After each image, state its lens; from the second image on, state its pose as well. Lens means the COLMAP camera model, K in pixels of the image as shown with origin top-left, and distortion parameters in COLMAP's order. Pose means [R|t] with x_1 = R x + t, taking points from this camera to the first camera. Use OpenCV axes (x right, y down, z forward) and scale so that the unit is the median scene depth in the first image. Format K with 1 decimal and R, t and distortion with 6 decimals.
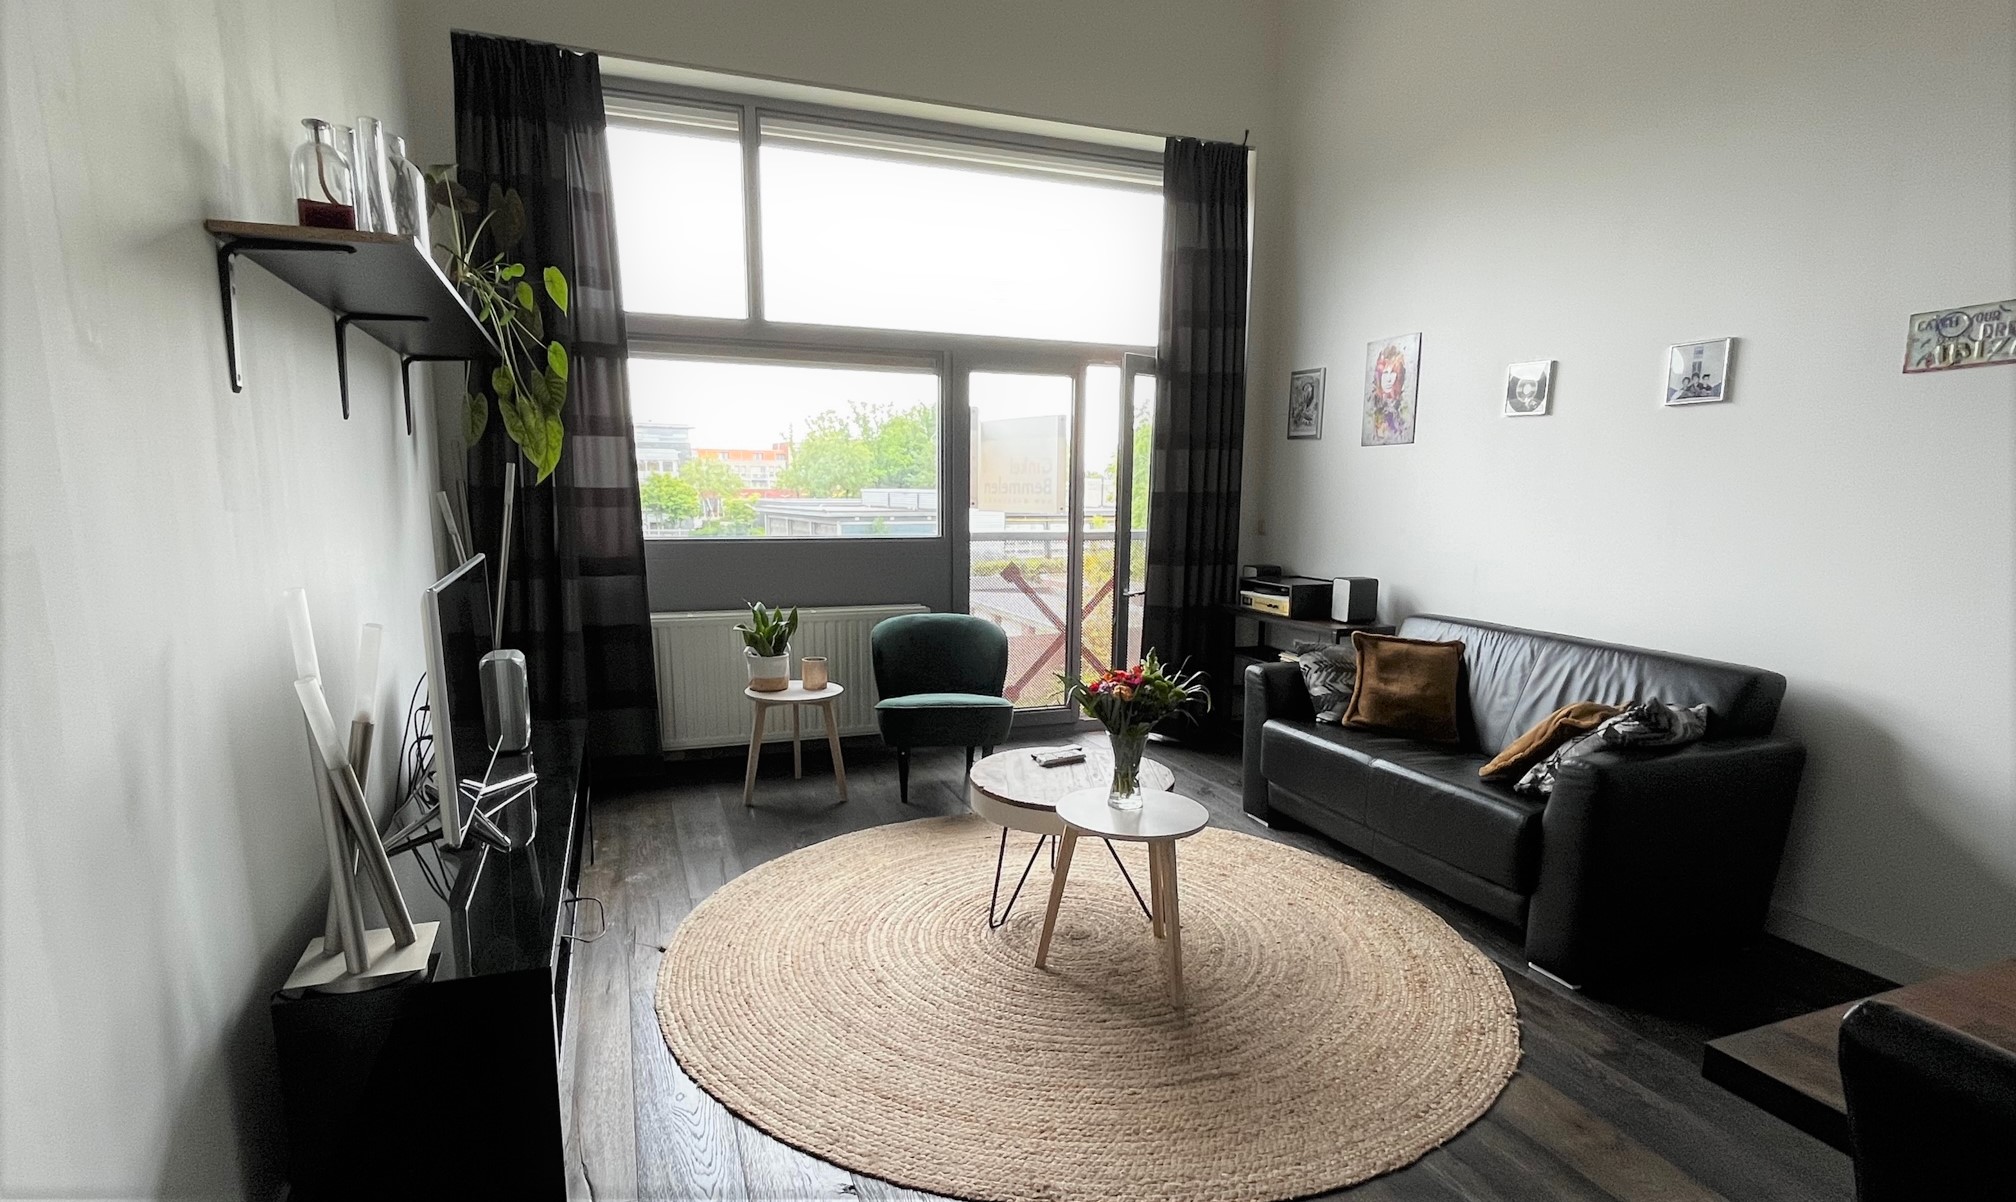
lens RADIAL K [[1015.4, 0, 999.3], [0, 1015.4, 655.2], [0, 0, 1]] dist [-0.003482, -0.000211]
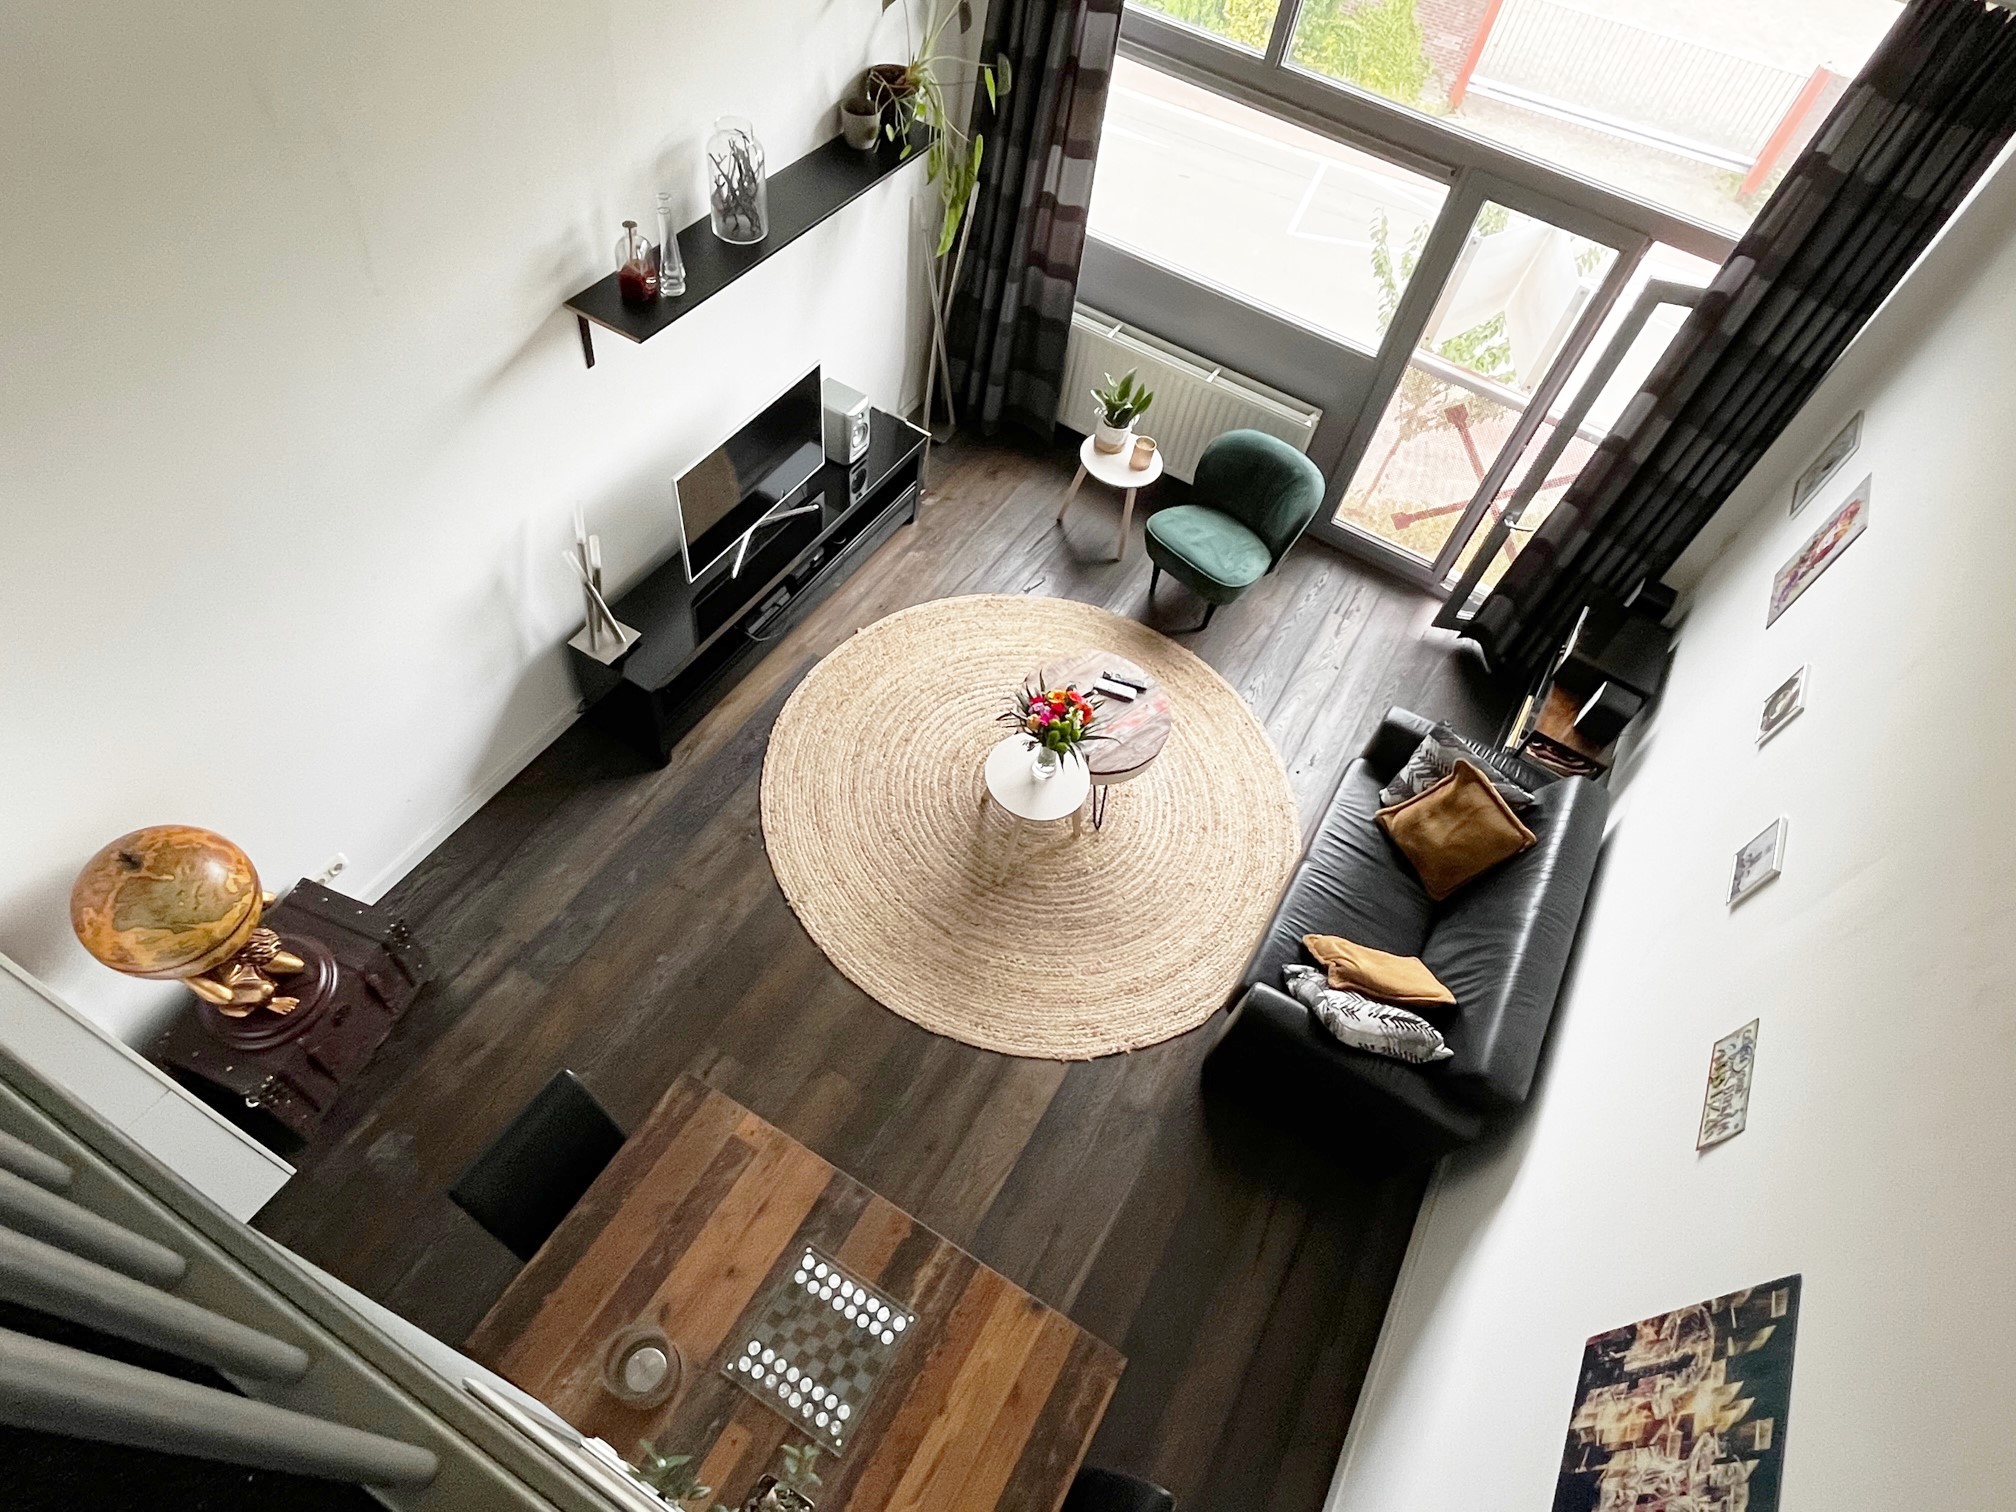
lens RADIAL K [[1142.9, 0, 1008.0], [0, 1142.9, 756.0], [0, 0, 1]] dist [0.000551, 0.000221]
pose [[0.631101, 0.665129, -0.399142, 0.428424], [-0.250856, 0.661909, 0.706362, -0.583199], [0.734018, -0.345659, 0.584584, 0.021664]]
